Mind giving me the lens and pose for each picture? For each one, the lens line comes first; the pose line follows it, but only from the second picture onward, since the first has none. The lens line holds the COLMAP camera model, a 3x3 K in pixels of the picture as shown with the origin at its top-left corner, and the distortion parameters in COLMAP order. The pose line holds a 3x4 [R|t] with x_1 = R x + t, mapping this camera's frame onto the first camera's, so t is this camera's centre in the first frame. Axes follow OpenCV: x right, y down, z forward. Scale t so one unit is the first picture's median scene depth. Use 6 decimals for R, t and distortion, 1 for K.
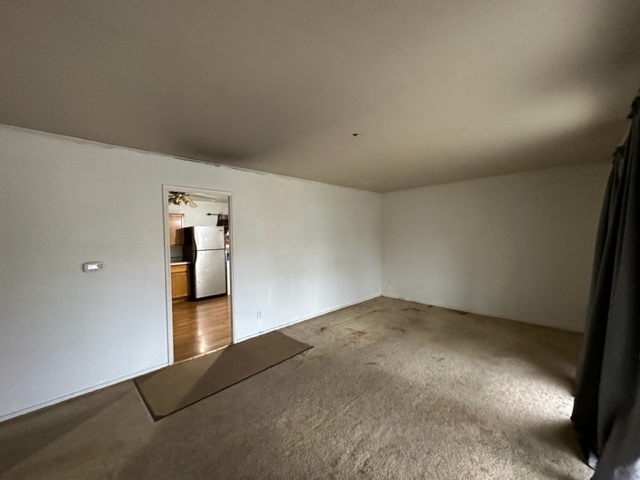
lens RADIAL K [[254.8, 0, 320.0], [0, 254.8, 239.5], [0, 0, 1]] dist [-0.003100, 0.000716]
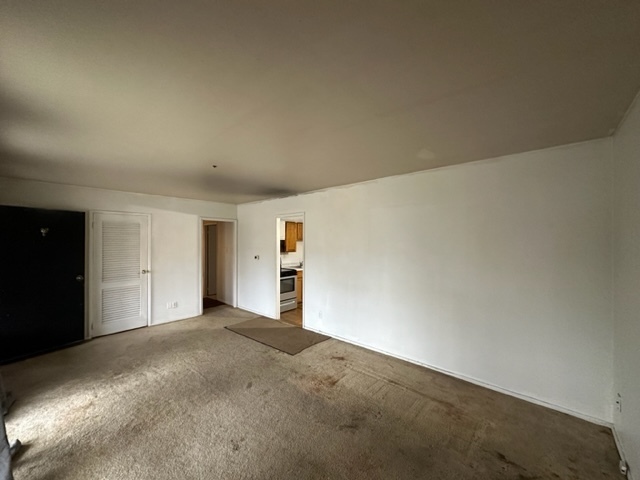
lens RADIAL K [[254.8, 0, 319.6], [0, 254.8, 238.7], [0, 0, 1]] dist [-0.003100, 0.000716]
pose [[0.062700, 0.003640, -0.998026, 0.903144], [-0.022731, 0.999739, 0.002218, -0.048584], [0.997774, 0.022548, 0.062767, 0.927102]]
